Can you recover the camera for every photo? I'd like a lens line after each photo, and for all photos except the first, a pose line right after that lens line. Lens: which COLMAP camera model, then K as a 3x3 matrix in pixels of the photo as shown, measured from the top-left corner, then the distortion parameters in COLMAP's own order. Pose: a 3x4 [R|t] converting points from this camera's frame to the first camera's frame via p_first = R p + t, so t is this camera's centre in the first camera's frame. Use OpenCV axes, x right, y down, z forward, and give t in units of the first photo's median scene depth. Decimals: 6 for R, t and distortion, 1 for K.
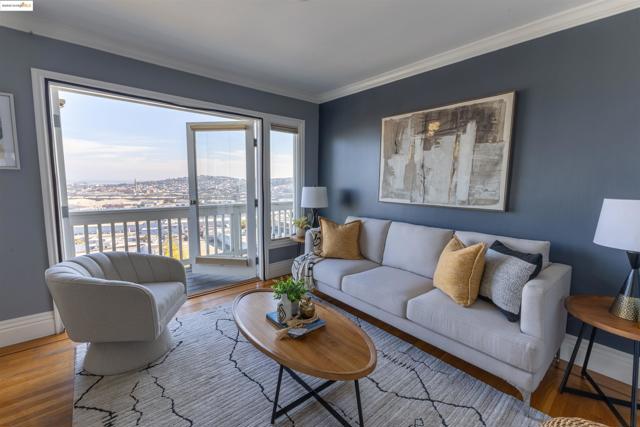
lens RADIAL K [[274.8, 0, 320.0], [0, 274.8, 213.5], [0, 0, 1]] dist [0.003222, -0.000392]
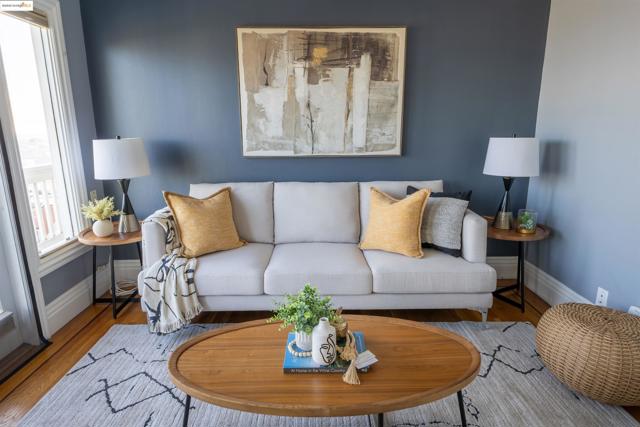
lens RADIAL K [[368.1, 0, 320.0], [0, 368.1, 213.5], [0, 0, 1]] dist [-0.004857, -0.000505]
pose [[0.642175, -0.188480, 0.743025, -0.445928], [0.102580, 0.981712, 0.160371, -0.038915], [-0.759663, -0.026767, 0.649766, 0.317124]]
